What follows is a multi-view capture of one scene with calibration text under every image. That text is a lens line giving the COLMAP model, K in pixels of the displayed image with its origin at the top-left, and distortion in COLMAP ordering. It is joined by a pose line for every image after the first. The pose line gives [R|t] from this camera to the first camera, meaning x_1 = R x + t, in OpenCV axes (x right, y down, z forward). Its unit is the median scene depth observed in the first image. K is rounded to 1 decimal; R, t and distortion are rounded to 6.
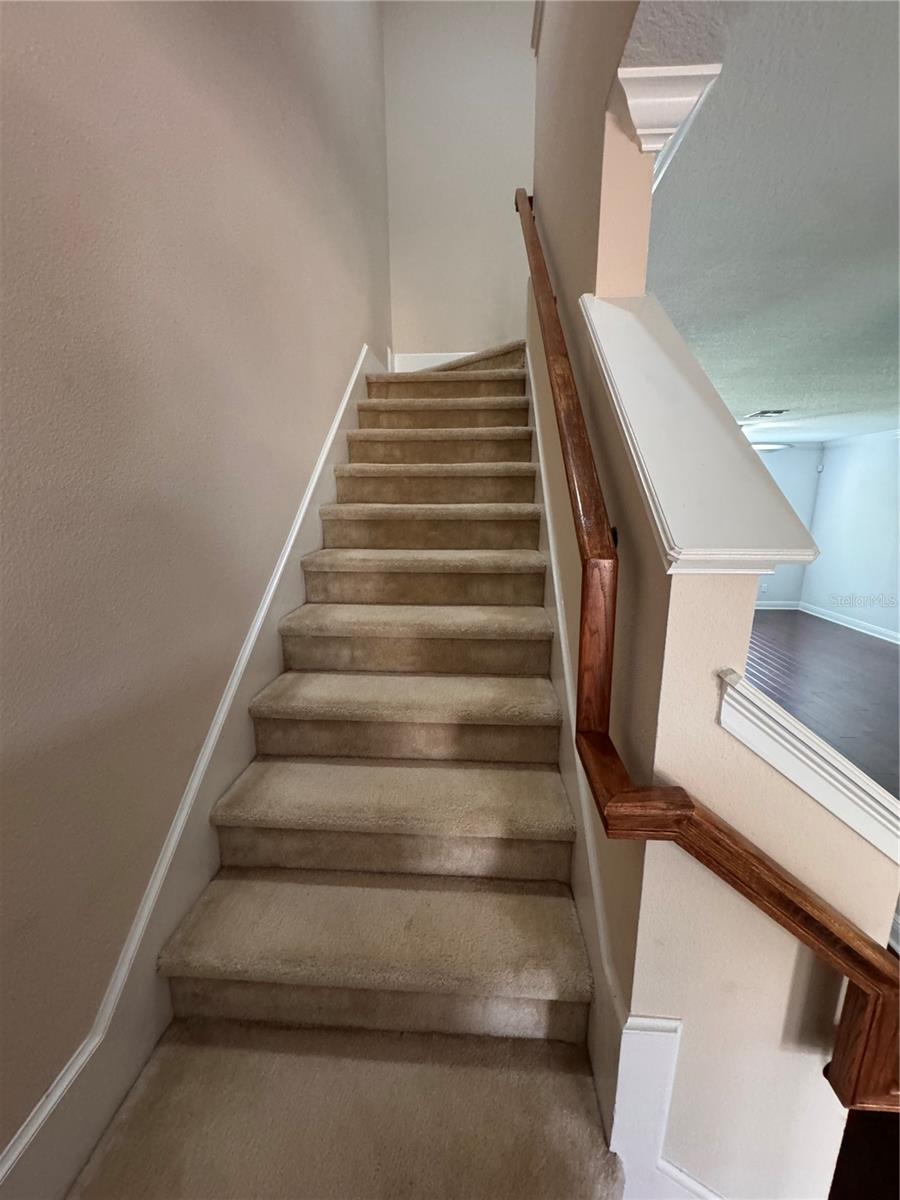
lens RADIAL K [[481.3, 0, 451.5], [0, 481.3, 600.9], [0, 0, 1]] dist [-0.001591, 0.000129]
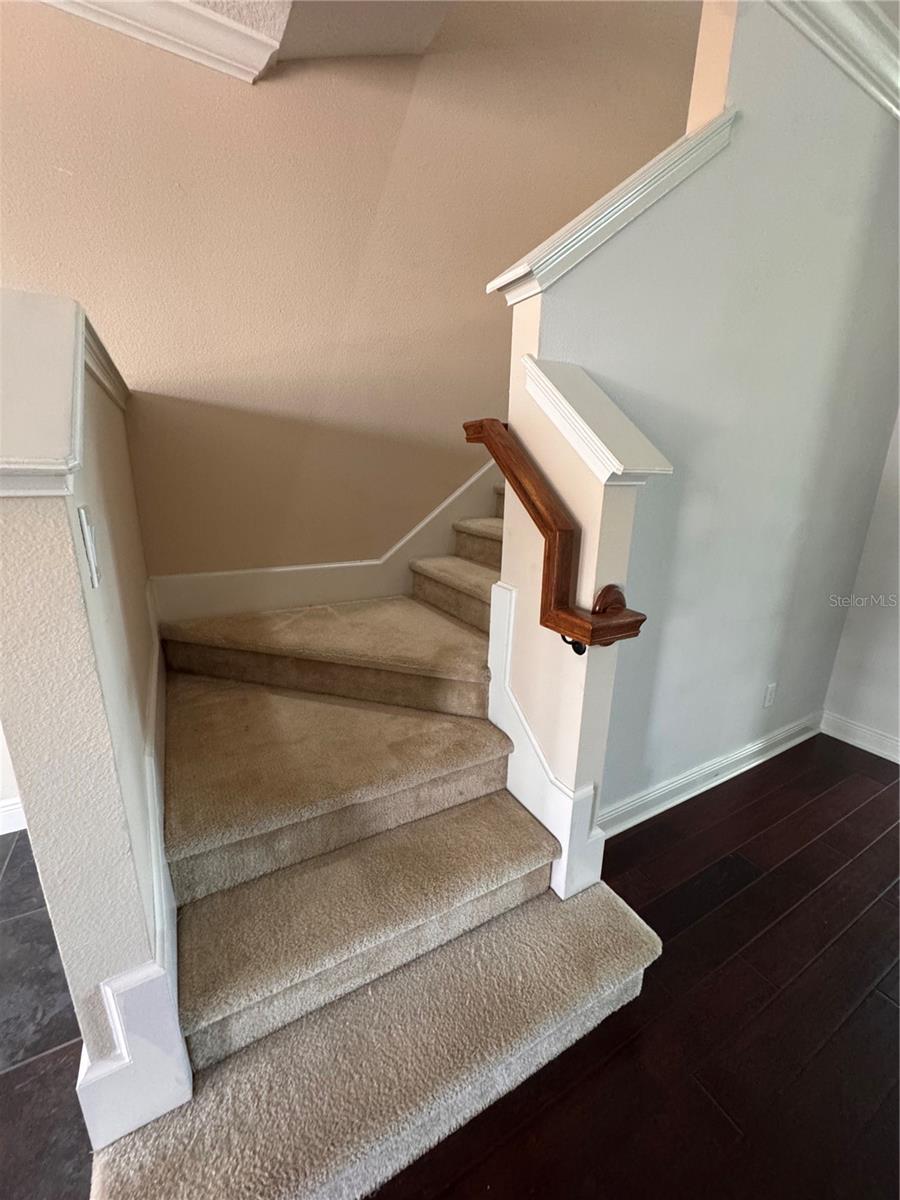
lens RADIAL K [[481.3, 0, 452.1], [0, 481.3, 601.2], [0, 0, 1]] dist [-0.001591, 0.000129]
pose [[0.549681, 0.238135, -0.800714, 1.508422], [-0.199633, 0.968183, 0.150895, 0.587713], [0.811170, 0.076904, 0.579731, -0.180635]]
